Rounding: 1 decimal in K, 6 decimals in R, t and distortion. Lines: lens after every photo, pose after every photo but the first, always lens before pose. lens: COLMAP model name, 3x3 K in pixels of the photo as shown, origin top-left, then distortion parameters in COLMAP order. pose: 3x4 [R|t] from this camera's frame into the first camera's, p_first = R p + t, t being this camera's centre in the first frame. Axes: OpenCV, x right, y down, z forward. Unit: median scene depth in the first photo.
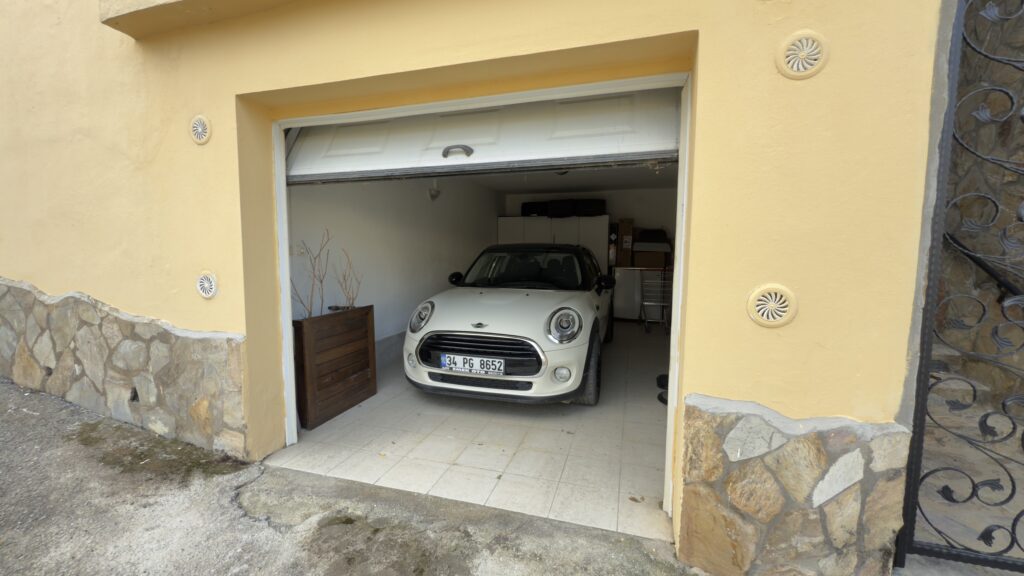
lens RADIAL K [[408.5, 0, 511.2], [0, 408.5, 288.9], [0, 0, 1]] dist [0.000953, 0.000037]
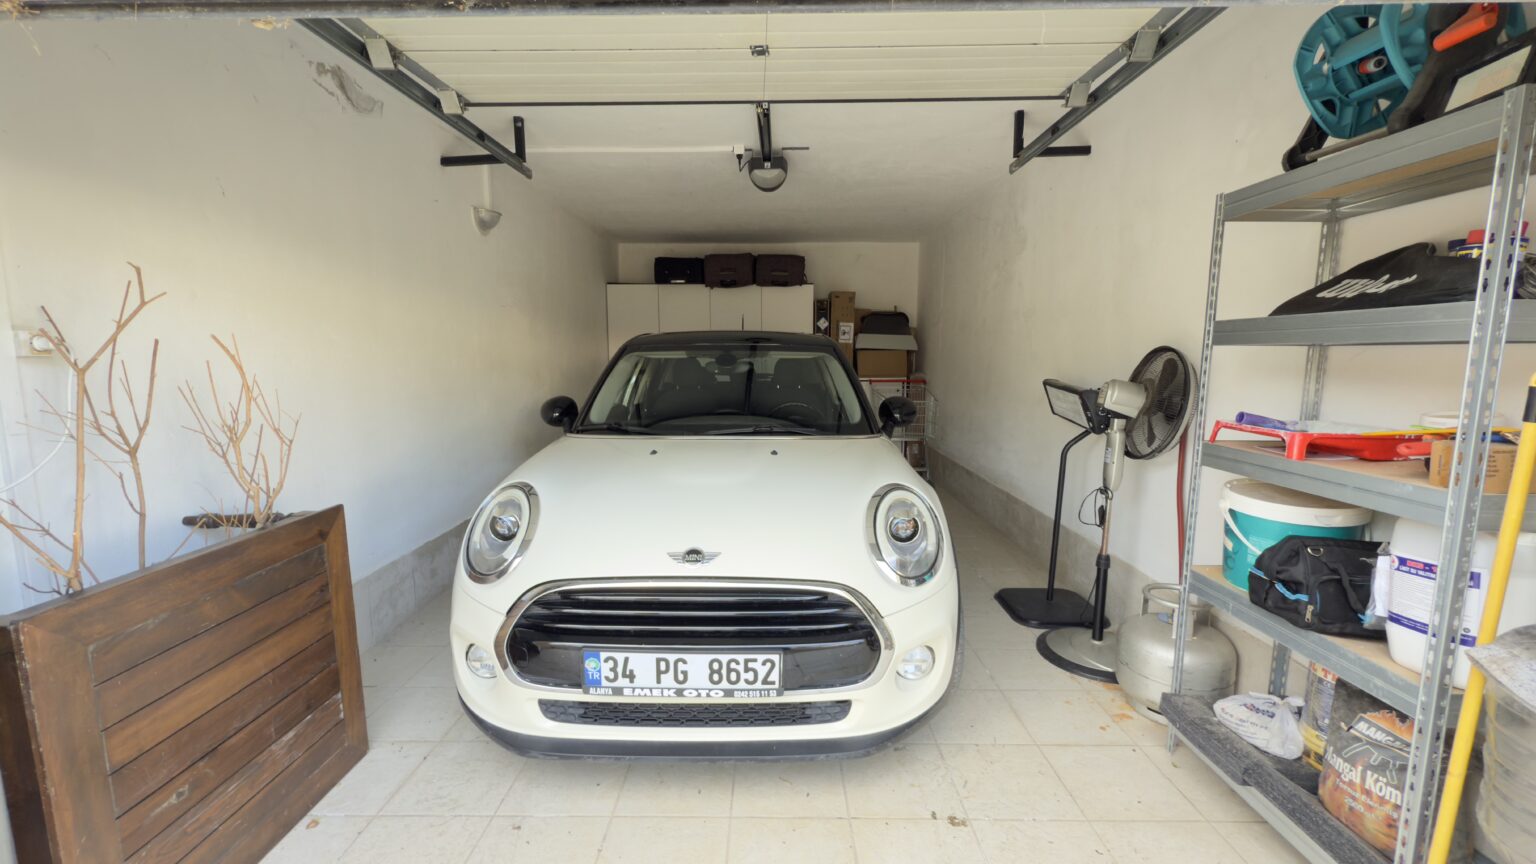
lens RADIAL K [[612.8, 0, 765.9], [0, 612.8, 436.1], [0, 0, 1]] dist [0.000953, 0.000037]
pose [[0.960320, -0.040569, 0.275935, -0.150980], [0.028058, 0.998398, 0.049142, -0.035823], [-0.277487, -0.039450, 0.959919, 0.454281]]
